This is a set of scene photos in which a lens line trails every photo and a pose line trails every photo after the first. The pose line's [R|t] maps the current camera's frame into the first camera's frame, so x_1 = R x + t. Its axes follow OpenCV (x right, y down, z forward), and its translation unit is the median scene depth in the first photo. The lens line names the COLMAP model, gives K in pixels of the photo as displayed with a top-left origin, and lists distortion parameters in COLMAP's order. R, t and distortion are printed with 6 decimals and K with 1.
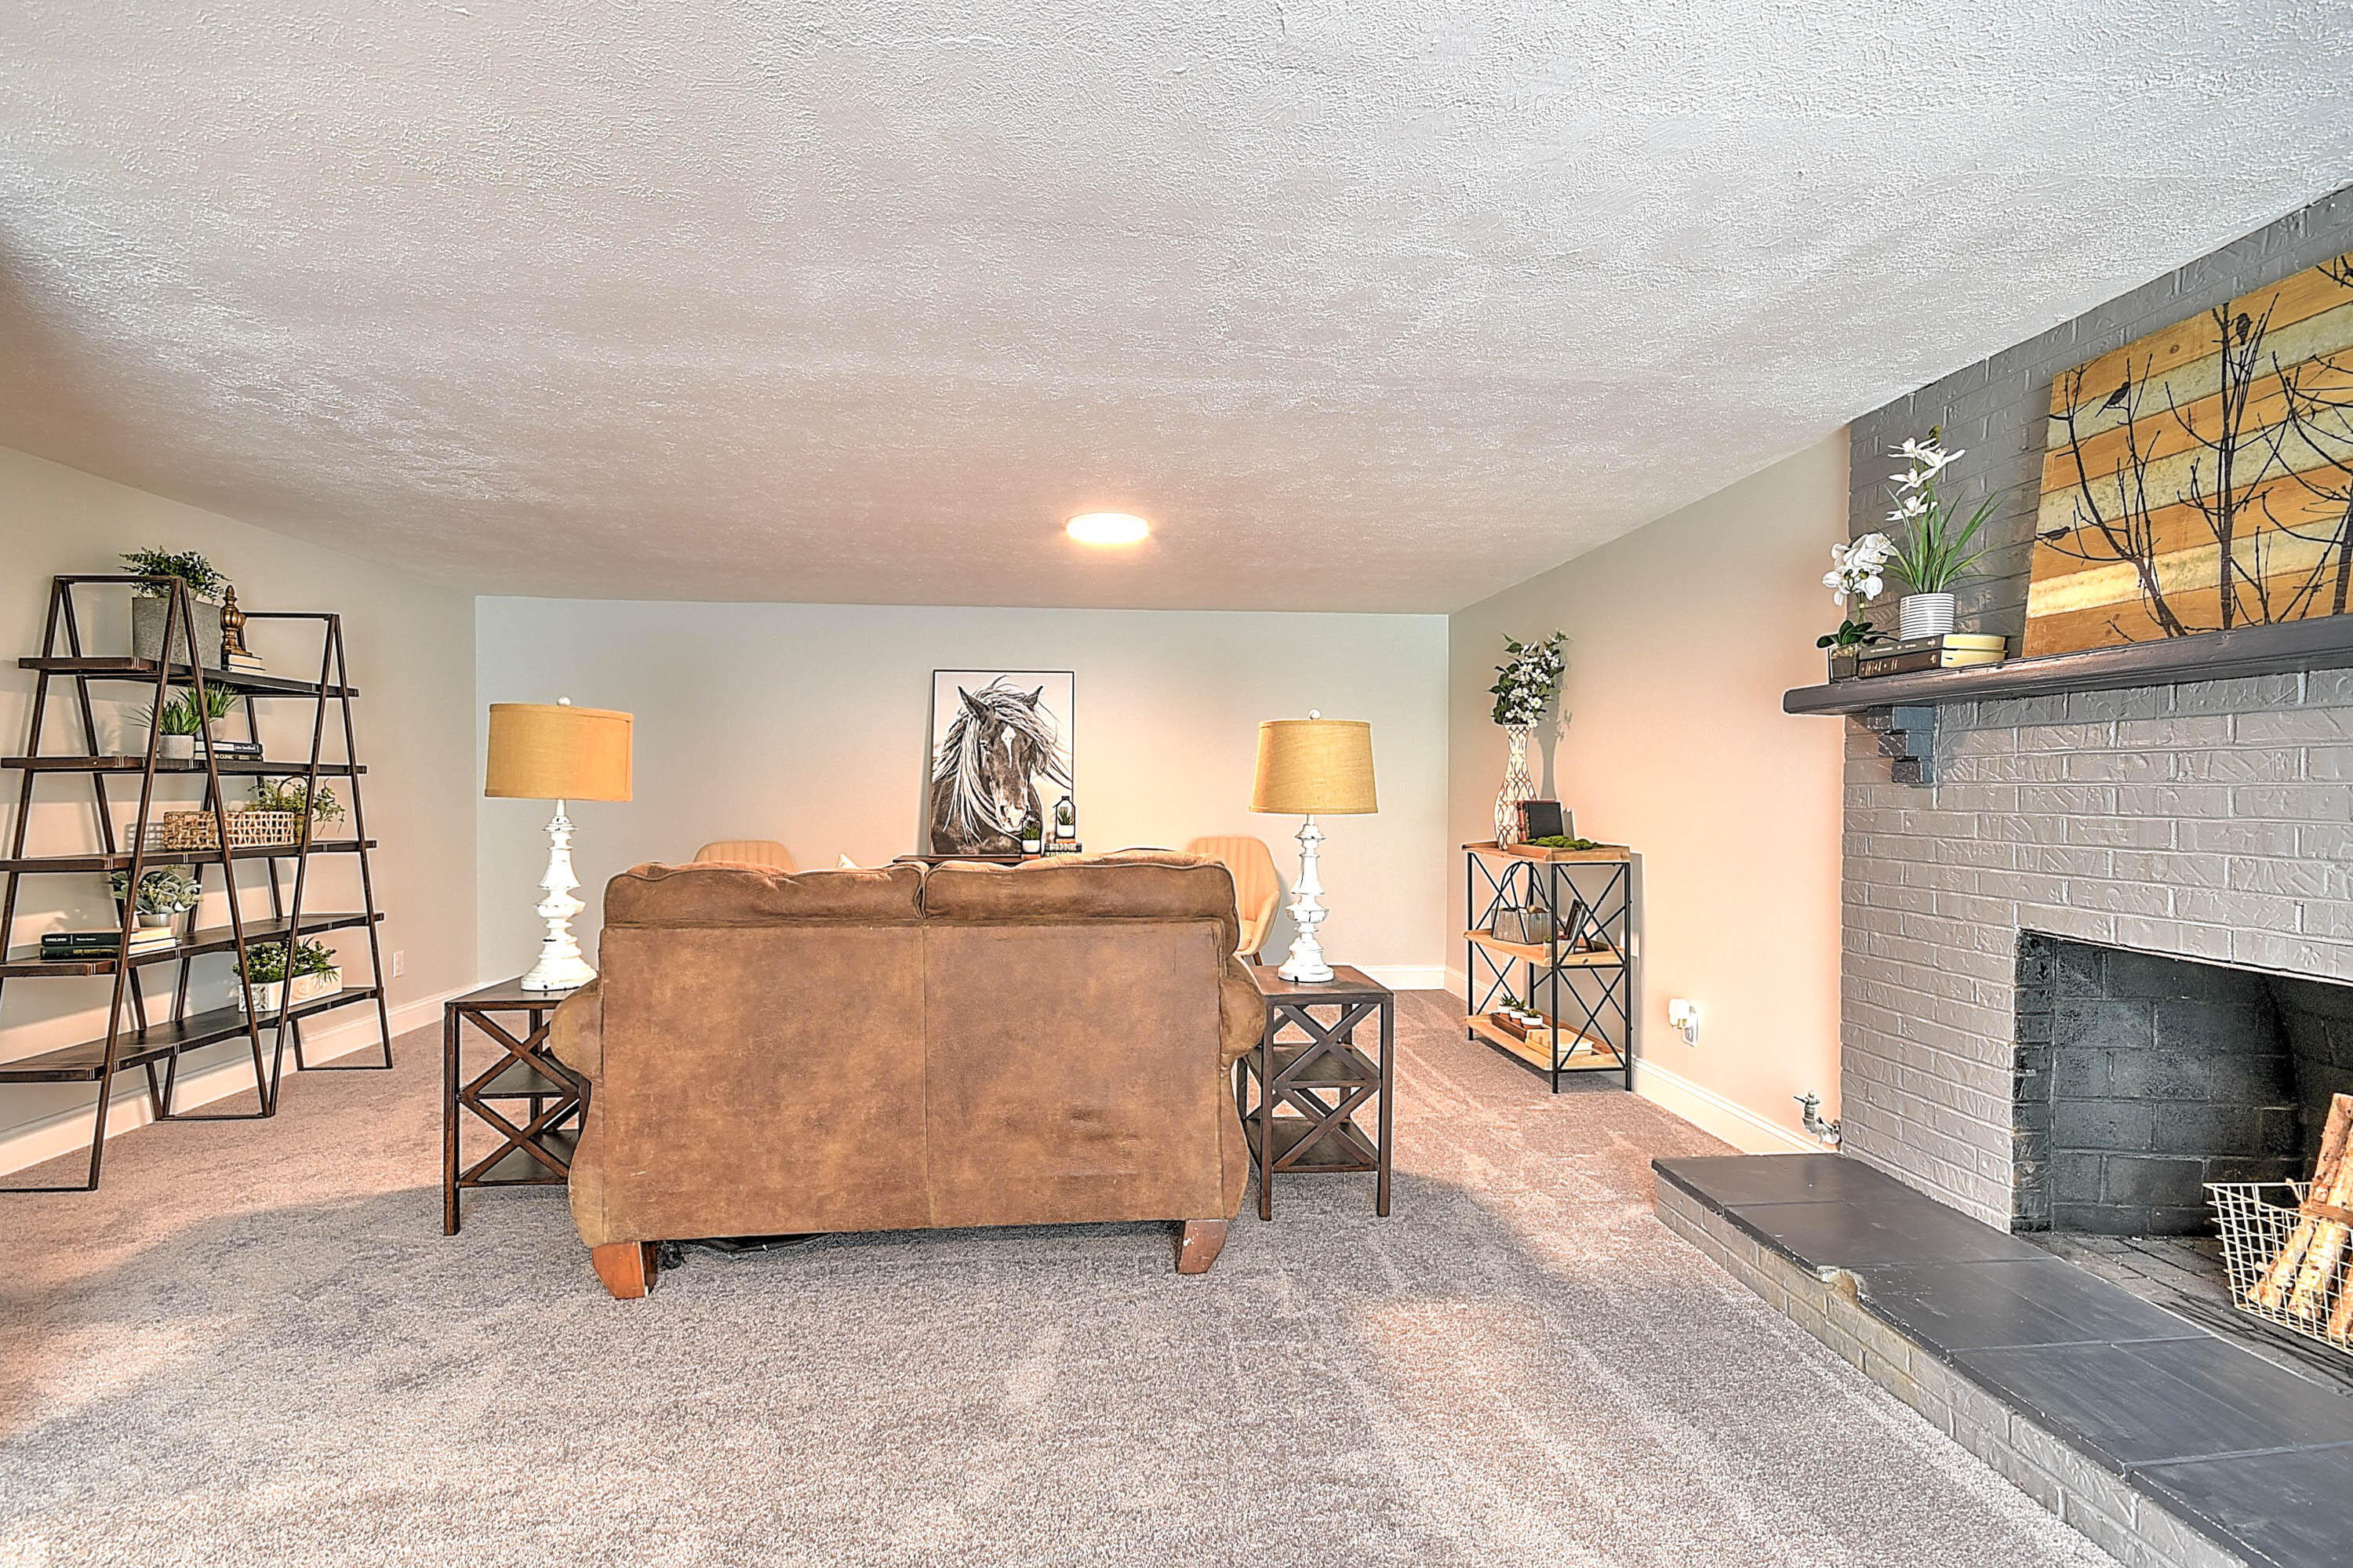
lens RADIAL K [[1023.6, 0, 1171.5], [0, 1023.6, 793.5], [0, 0, 1]] dist [0.015574, -0.009814]
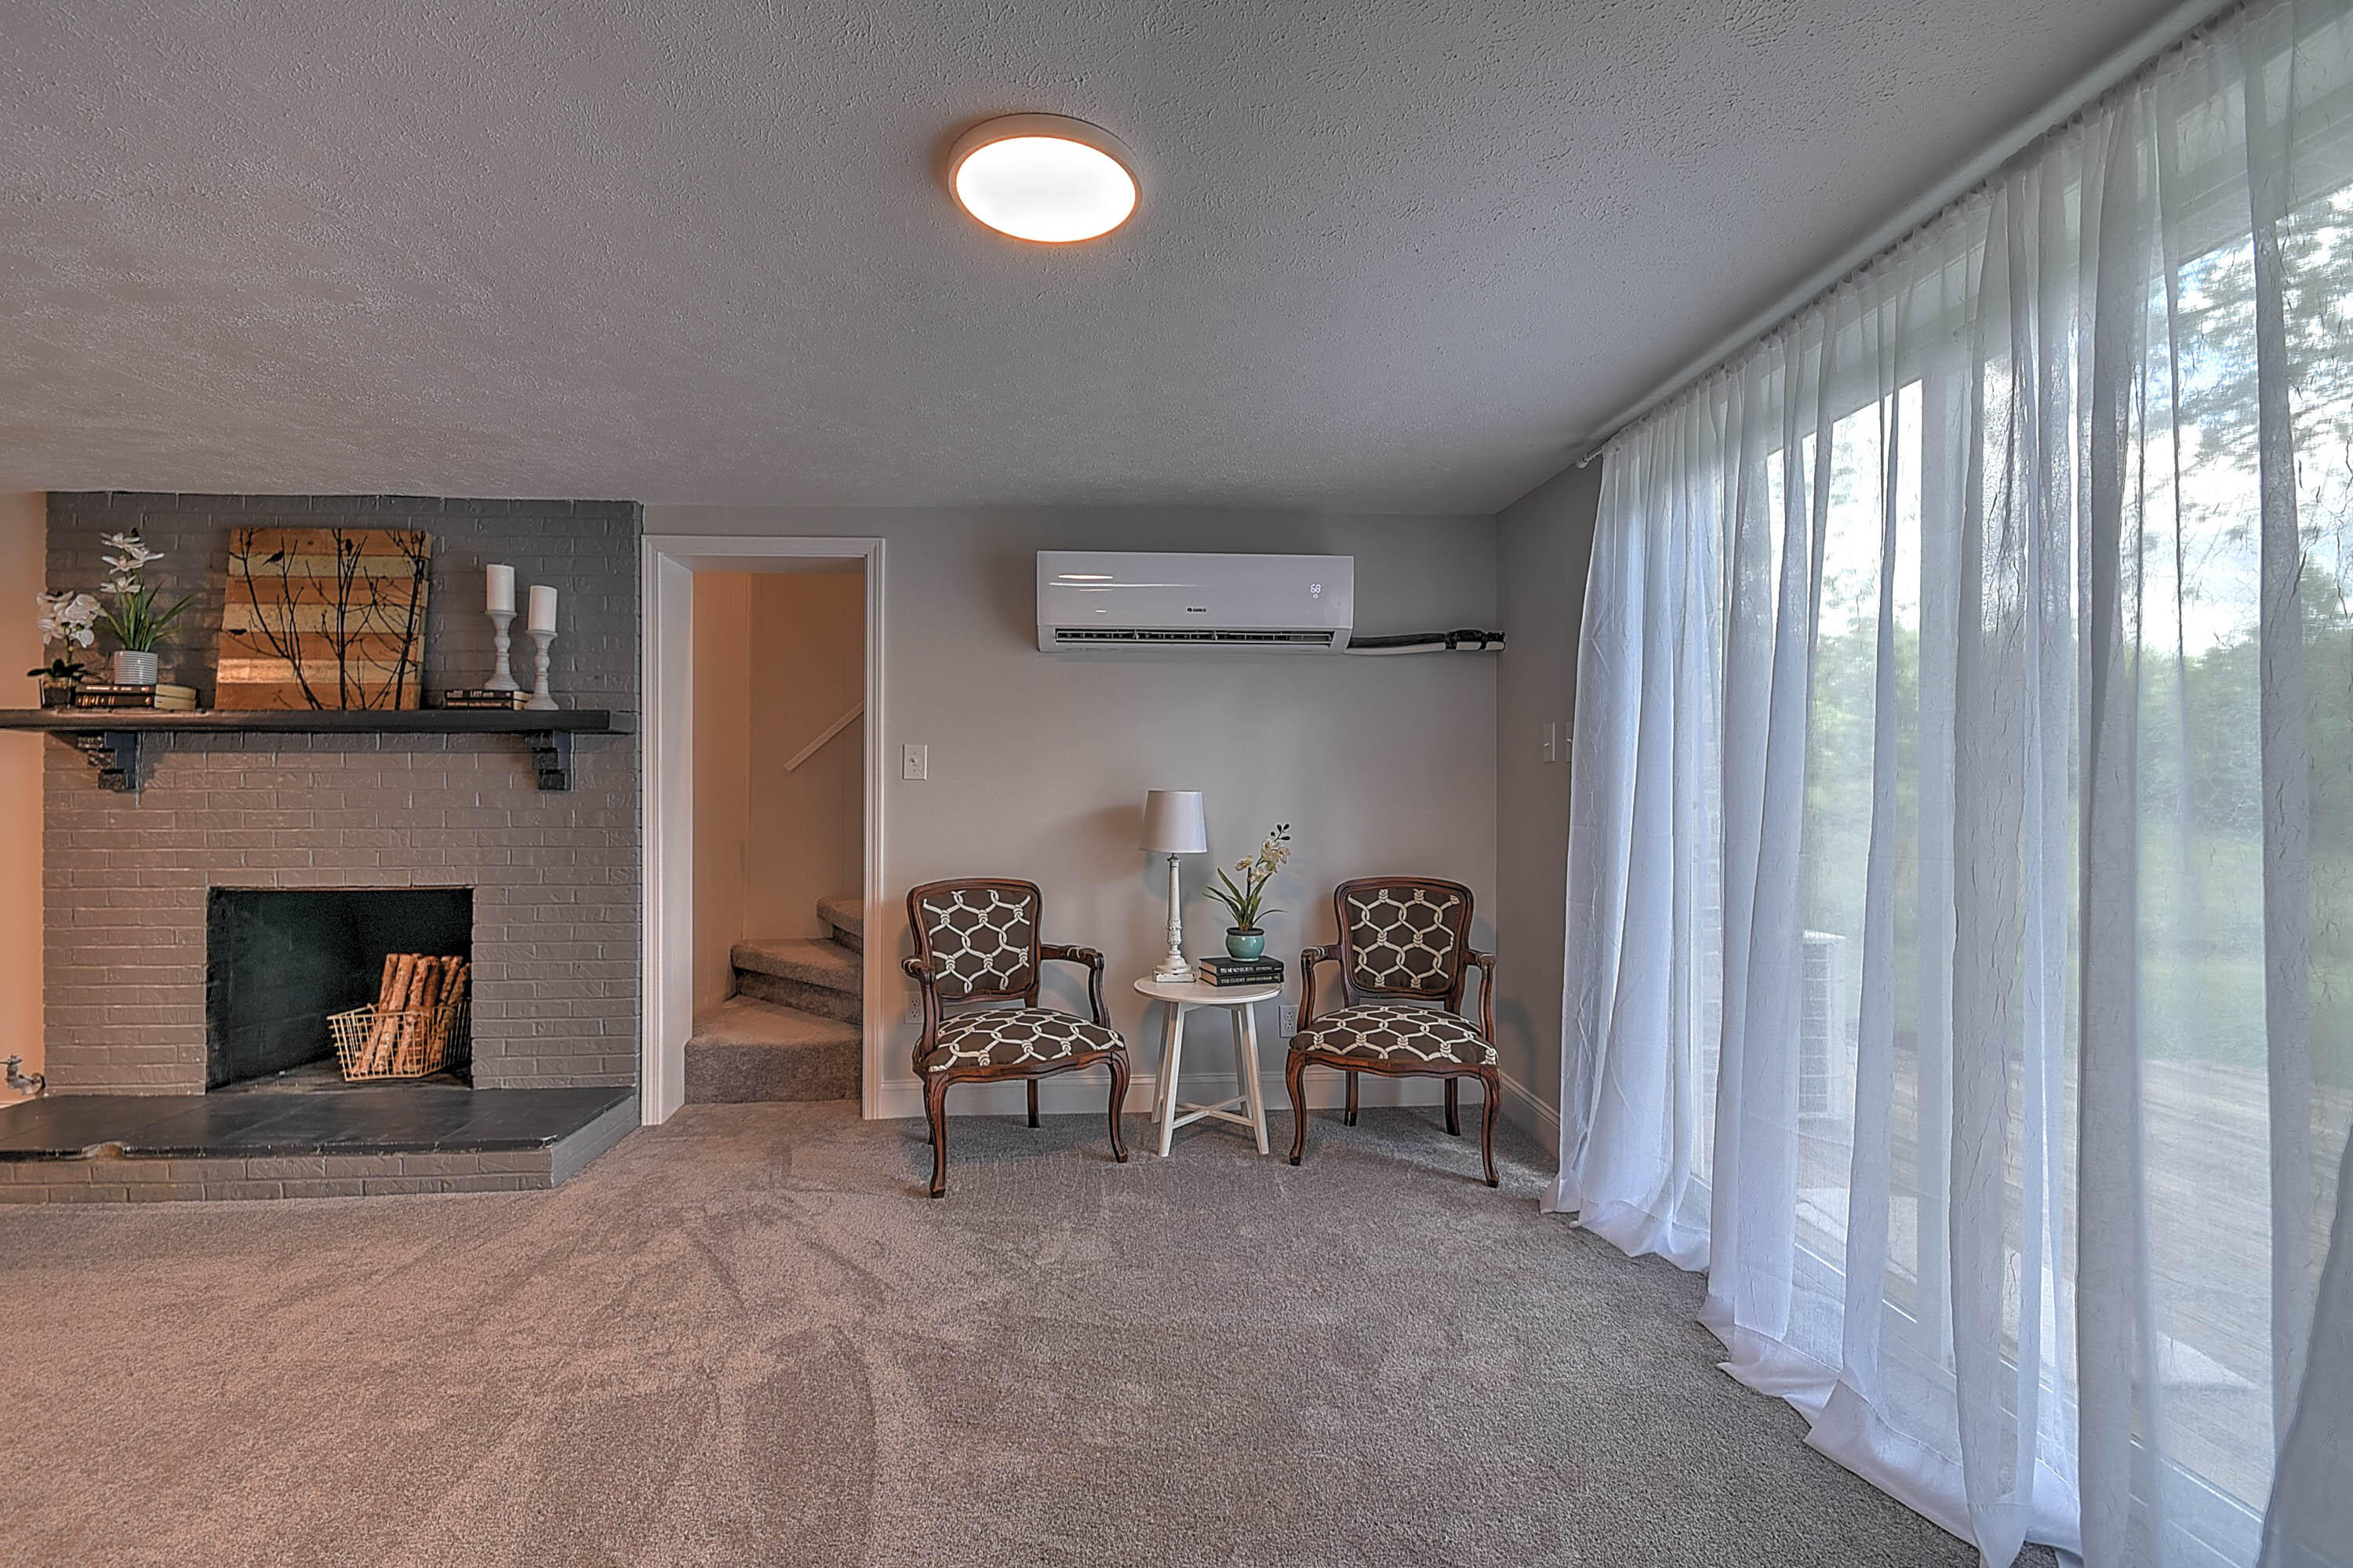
lens RADIAL K [[1023.6, 0, 1176.5], [0, 1023.6, 793.0], [0, 0, 1]] dist [0.015574, -0.009814]
pose [[0.021853, -0.005323, 0.999747, -0.622588], [0.007963, 0.999955, 0.005150, -0.001715], [-0.999729, 0.007848, 0.021894, -0.424063]]
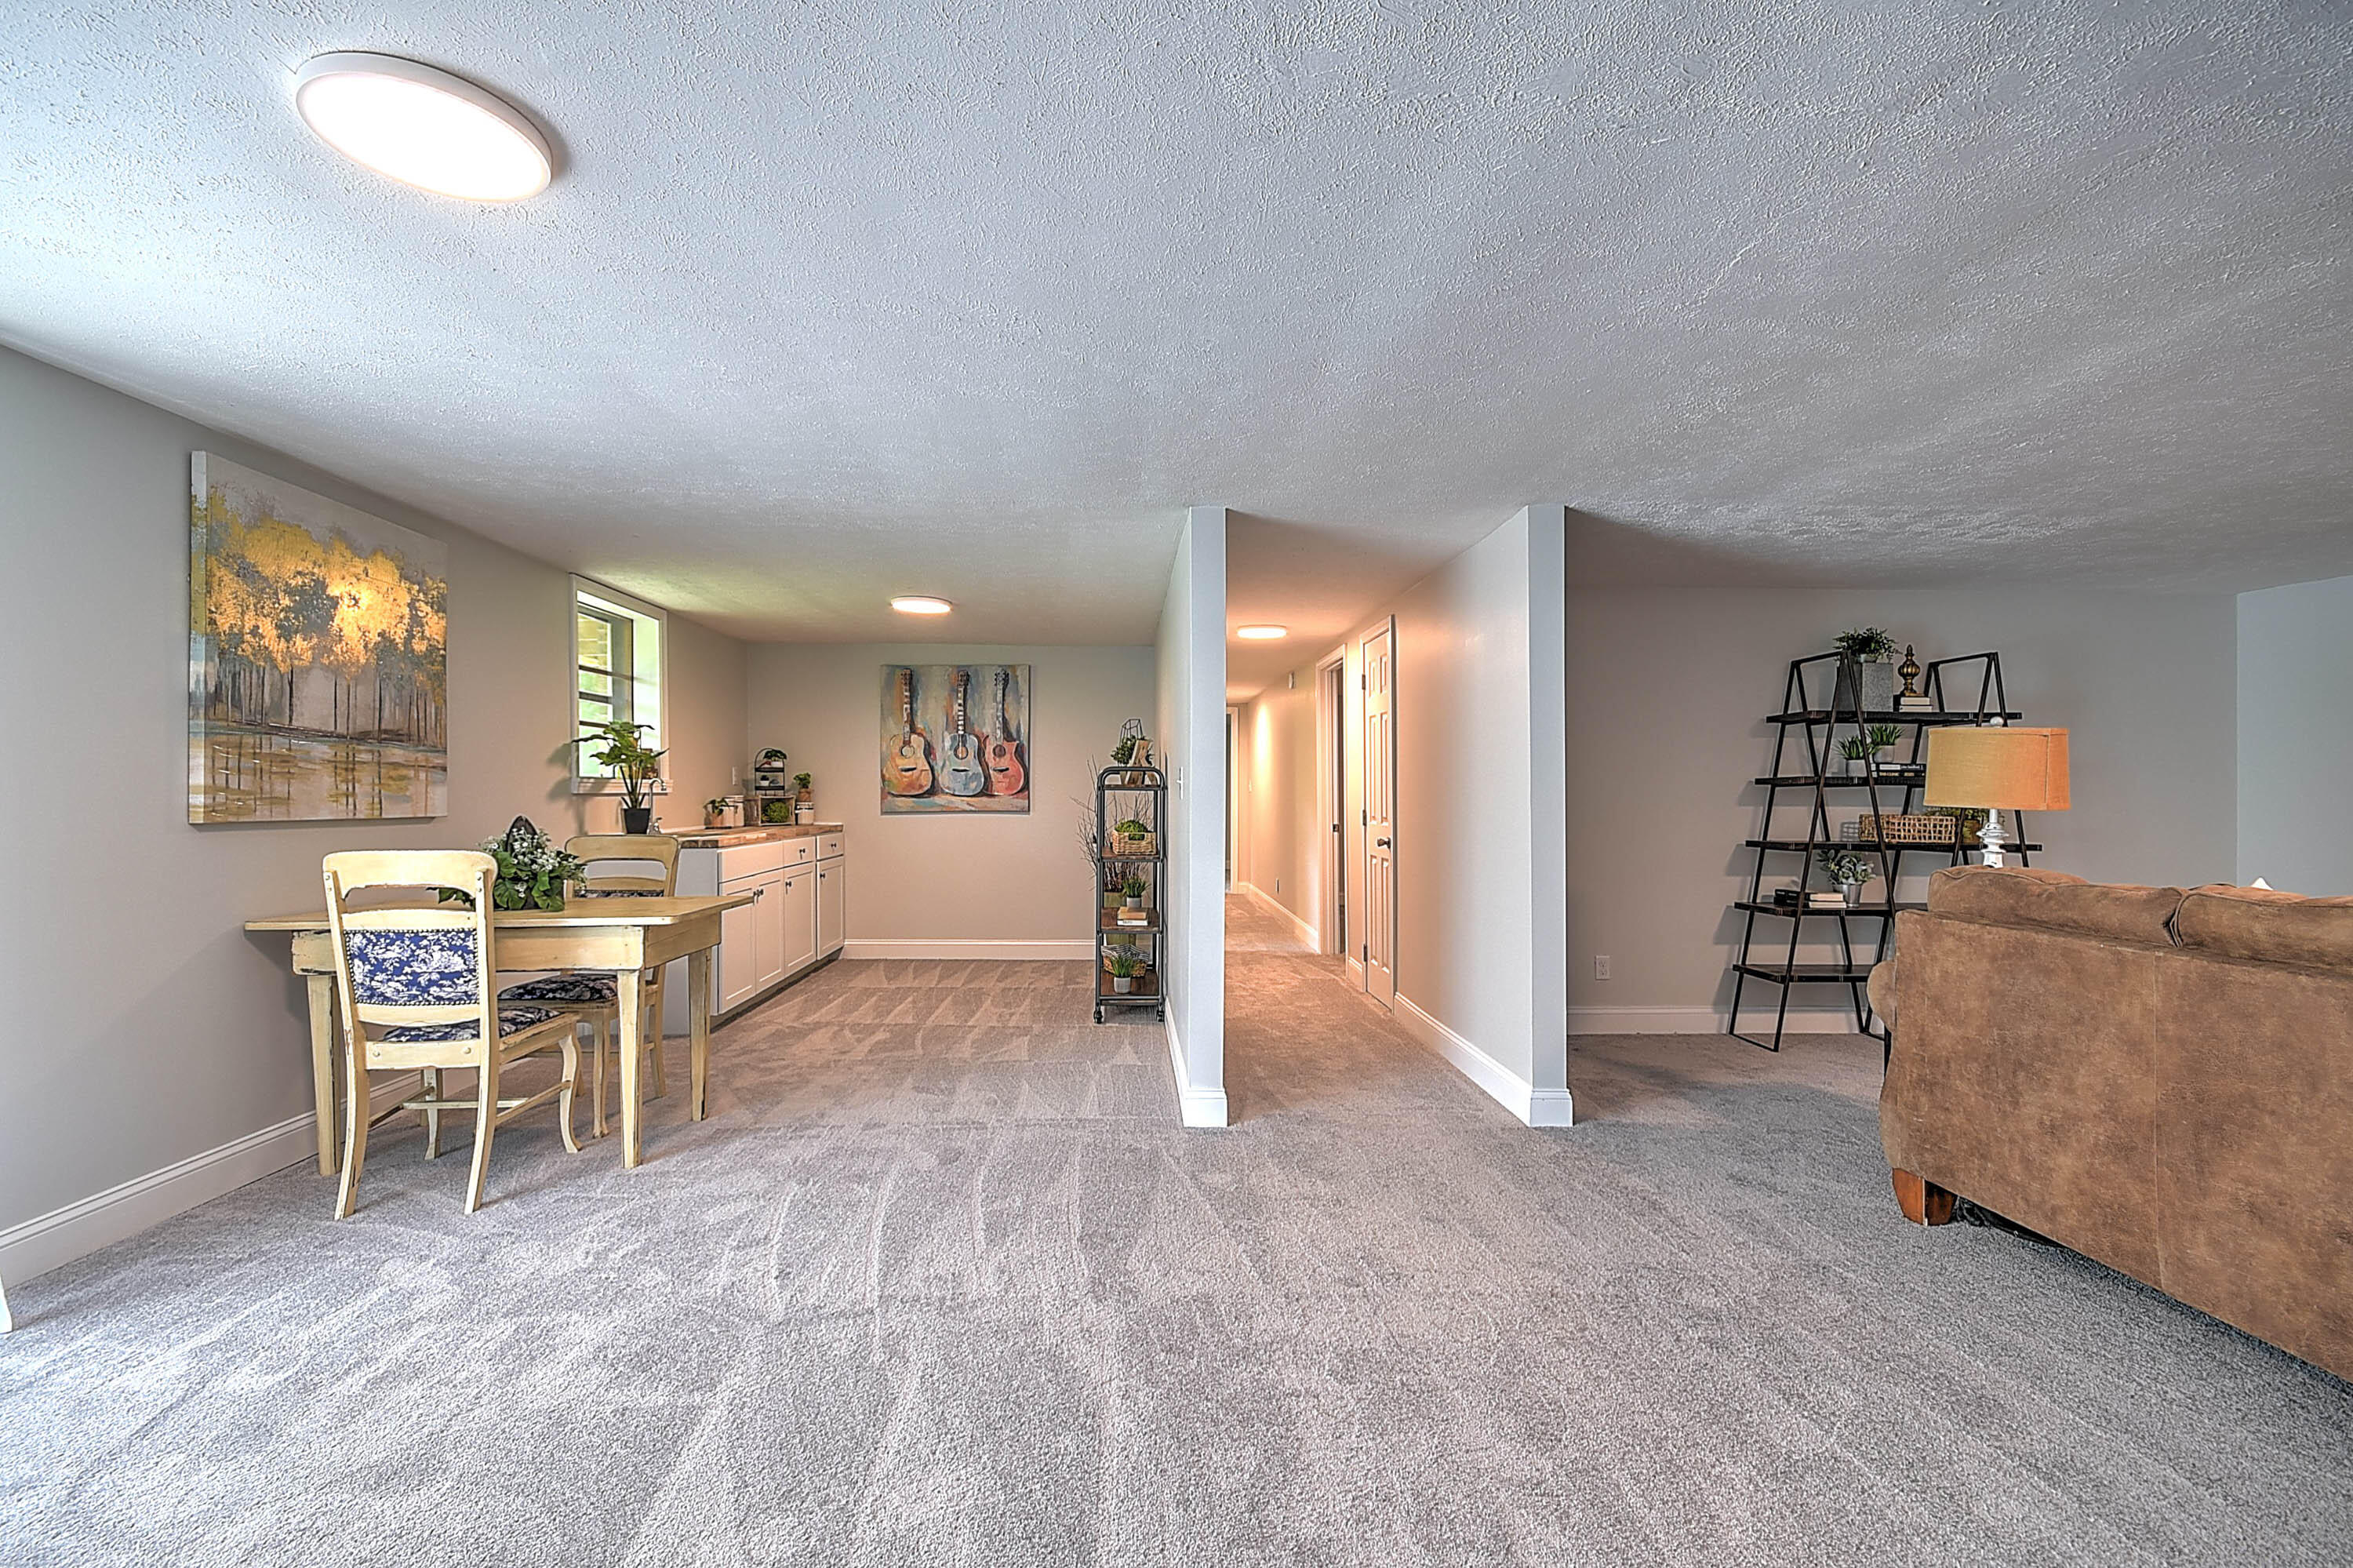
lens RADIAL K [[1023.6, 0, 1163.5], [0, 1023.6, 790.4], [0, 0, 1]] dist [0.015574, -0.009814]
pose [[-0.050843, -0.003719, -0.998700, 0.706621], [-0.009967, 0.999945, -0.003216, -0.001159], [0.998657, 0.009791, -0.050877, 0.175456]]
